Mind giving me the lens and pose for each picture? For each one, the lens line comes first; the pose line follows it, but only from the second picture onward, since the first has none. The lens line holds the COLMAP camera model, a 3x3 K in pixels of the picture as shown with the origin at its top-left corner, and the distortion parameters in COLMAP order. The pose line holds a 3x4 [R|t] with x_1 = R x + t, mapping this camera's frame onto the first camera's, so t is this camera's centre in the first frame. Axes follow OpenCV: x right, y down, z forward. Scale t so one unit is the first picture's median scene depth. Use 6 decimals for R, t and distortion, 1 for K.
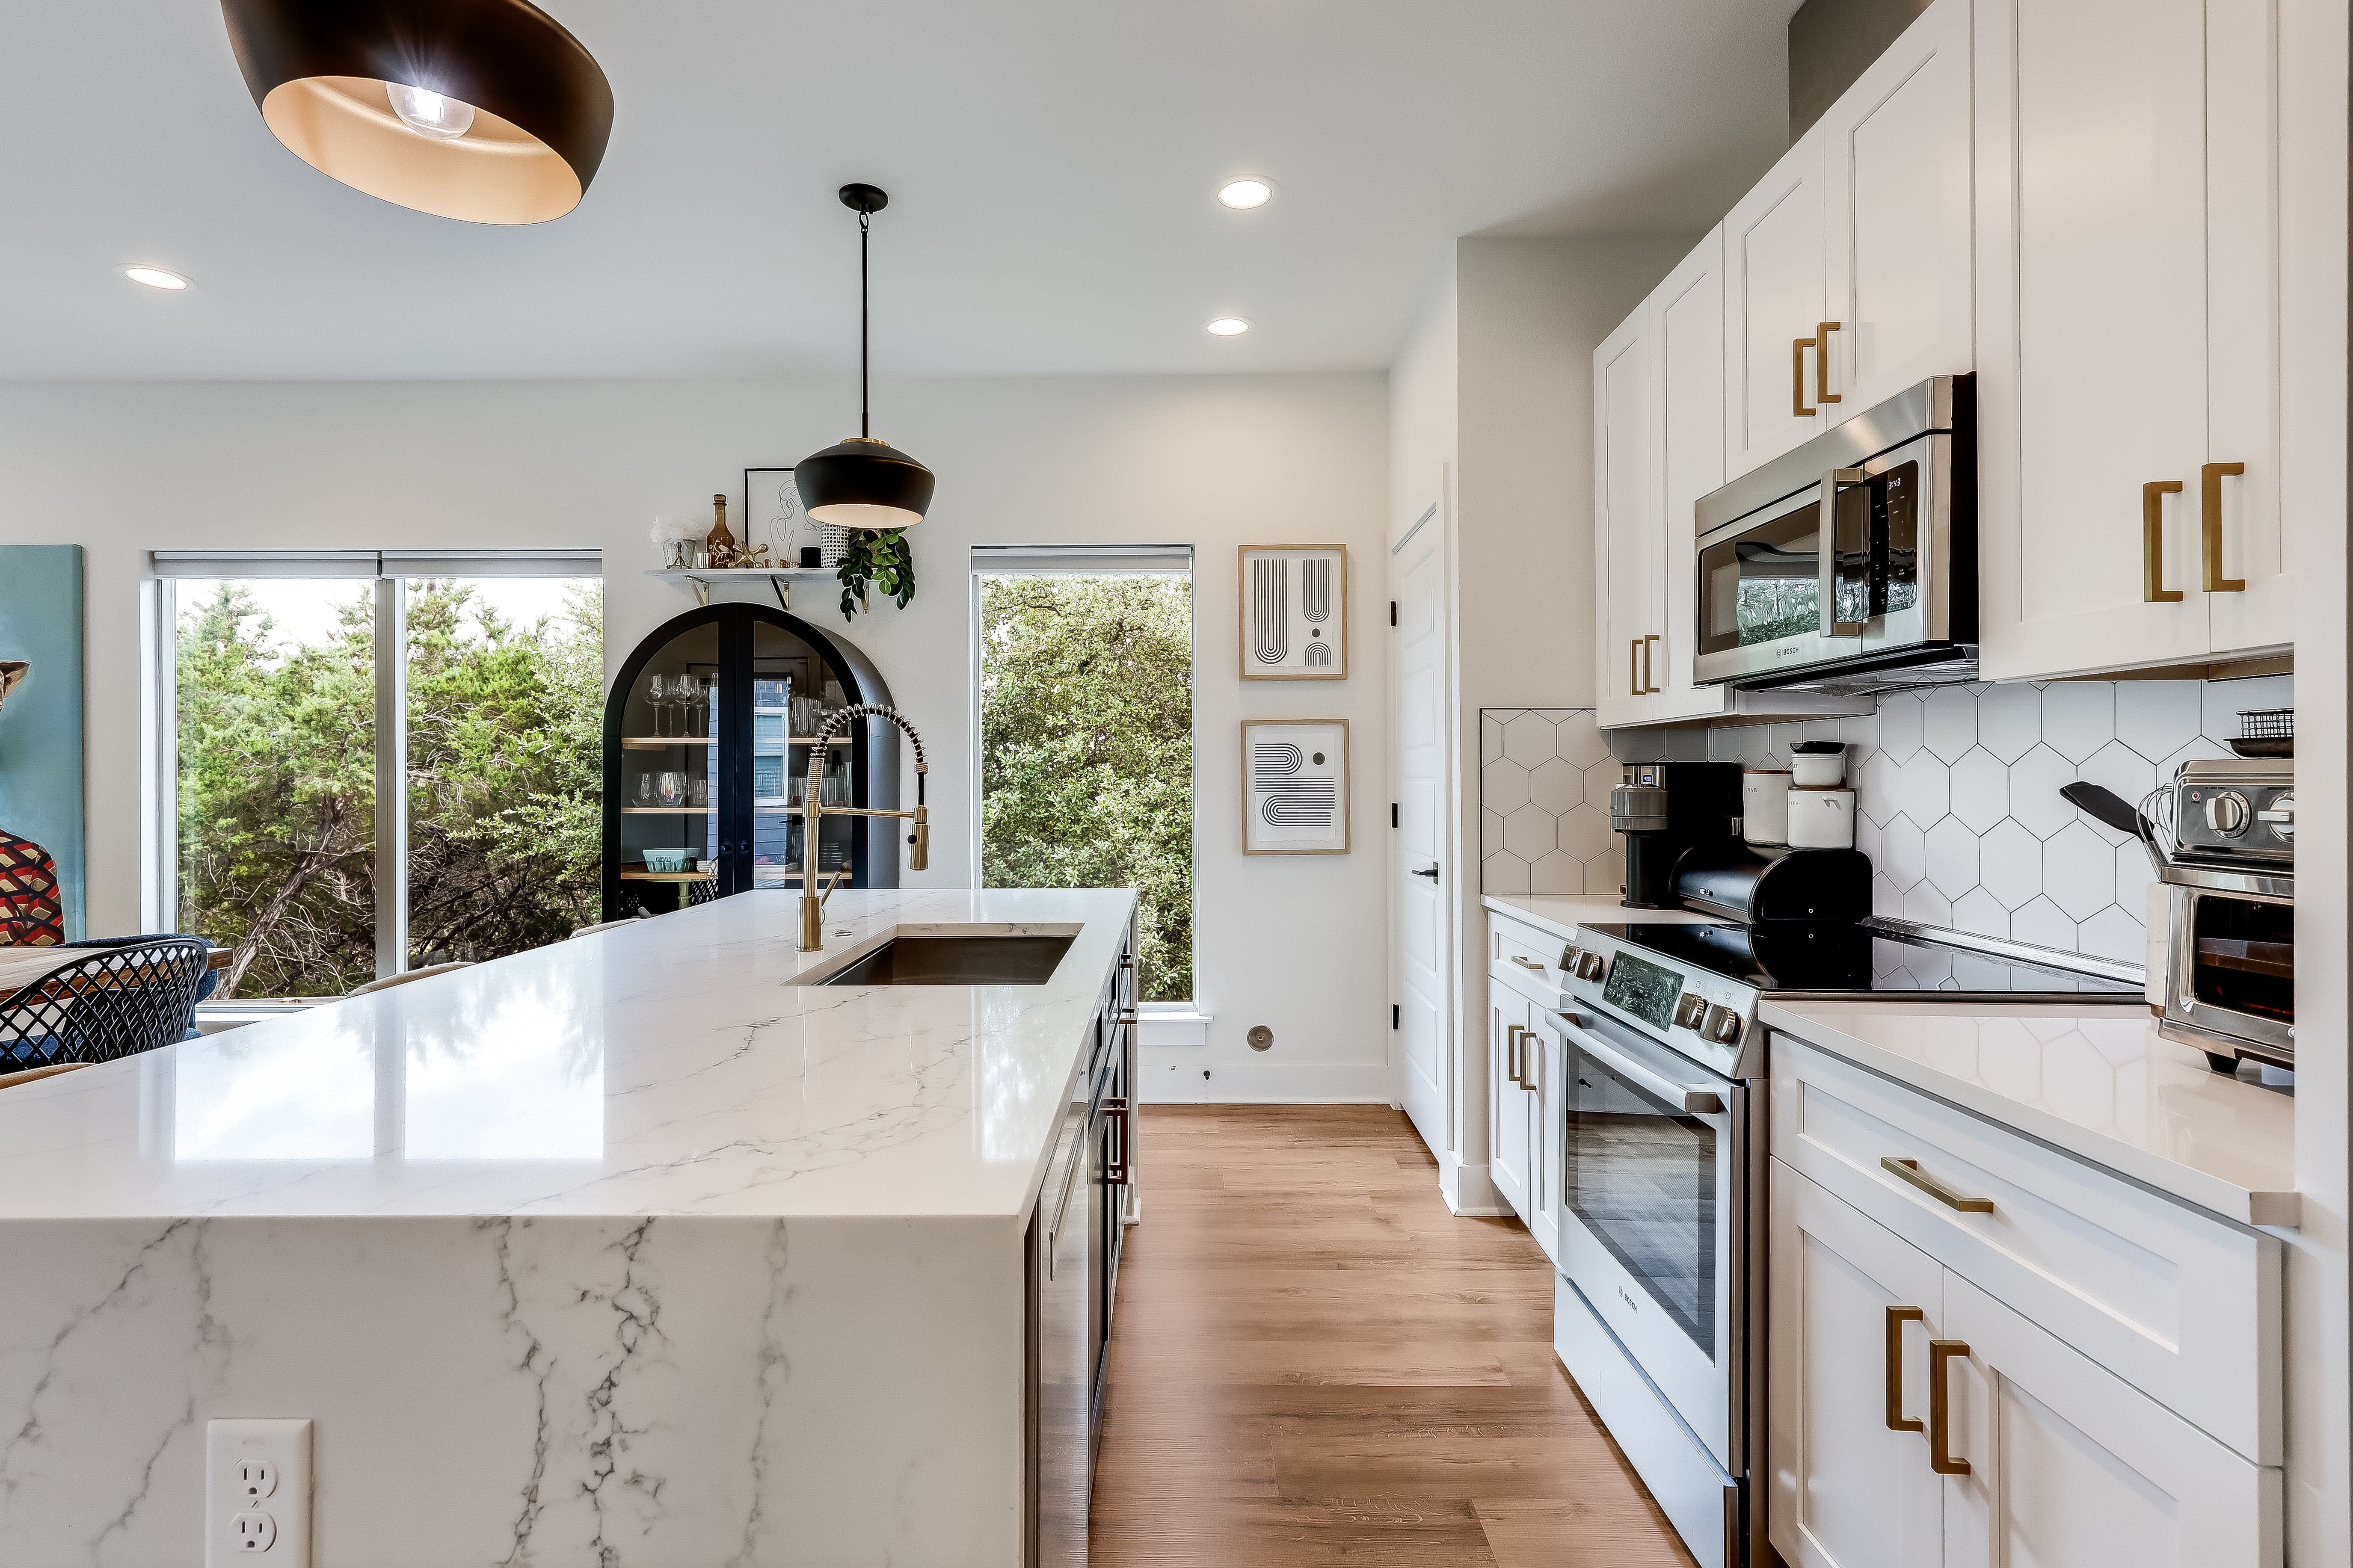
lens RADIAL K [[1143.7, 0, 1169.6], [0, 1143.7, 776.4], [0, 0, 1]] dist [0.007322, -0.000554]
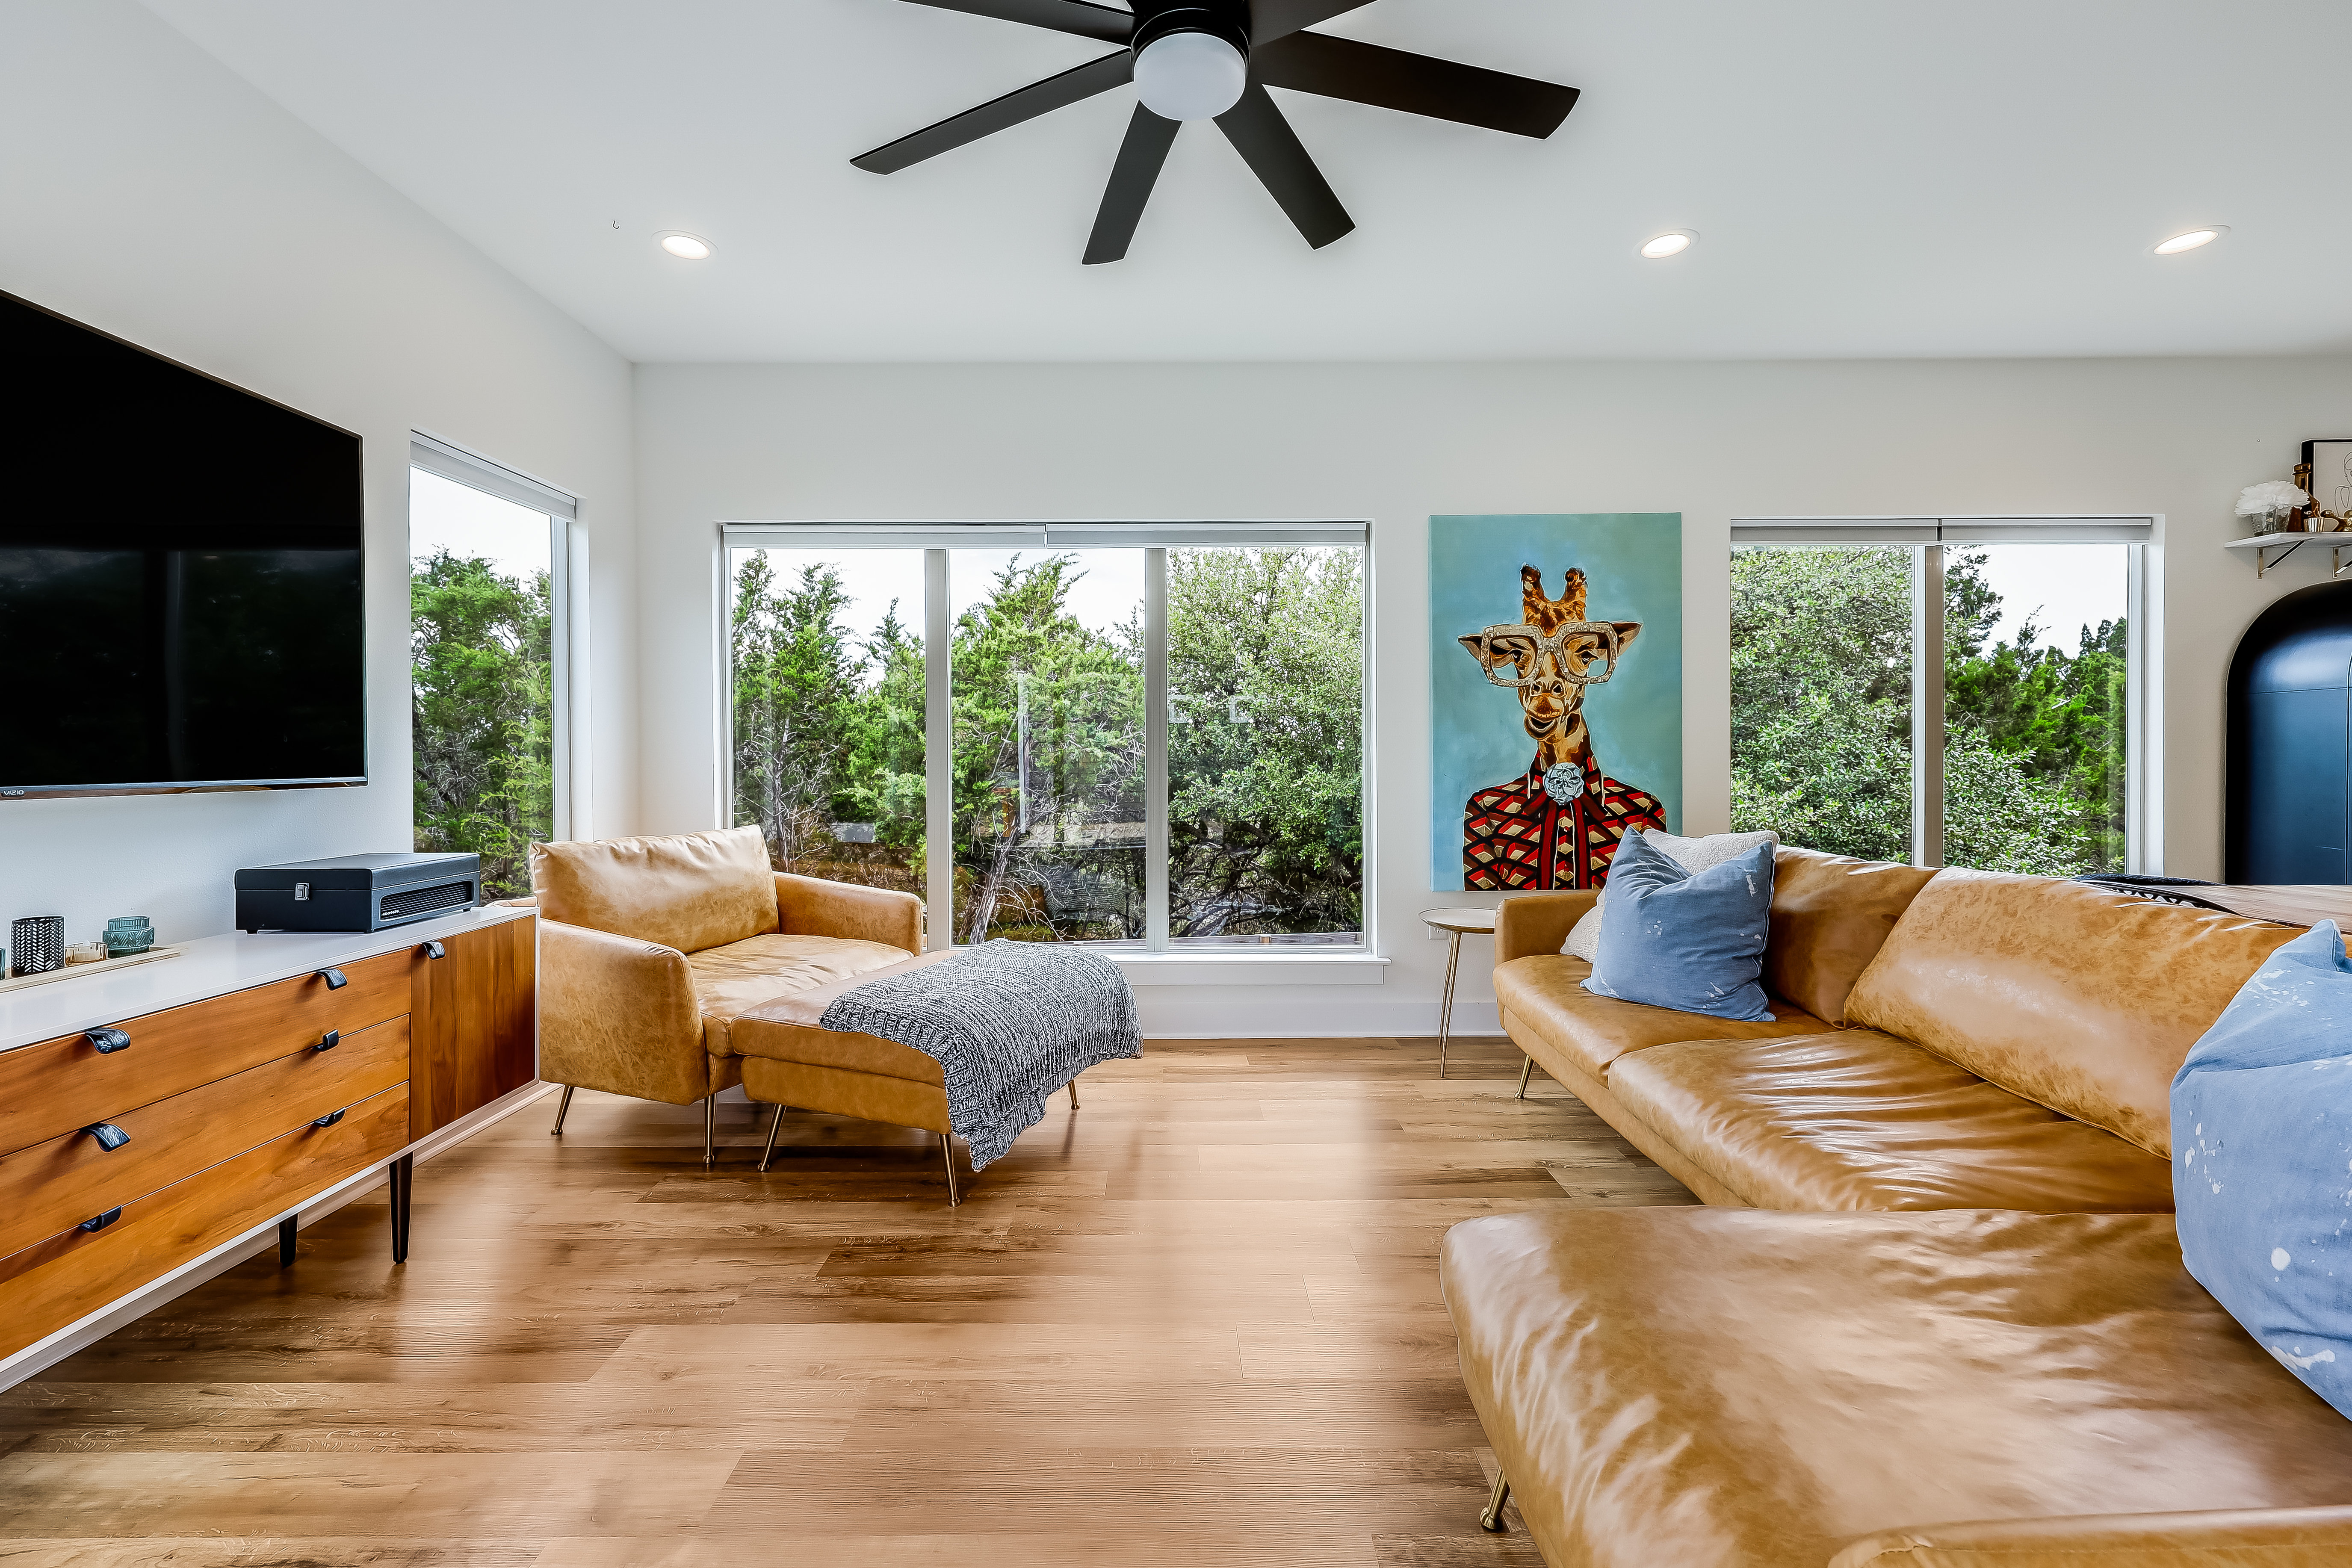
lens RADIAL K [[958.5, 0, 1163.2], [0, 958.5, 764.8], [0, 0, 1]] dist [0.000636, -0.000012]
pose [[0.999938, -0.001435, 0.011054, -1.550829], [0.001320, 0.999945, 0.010441, 0.024066], [-0.011069, -0.010425, 0.999884, 0.122294]]
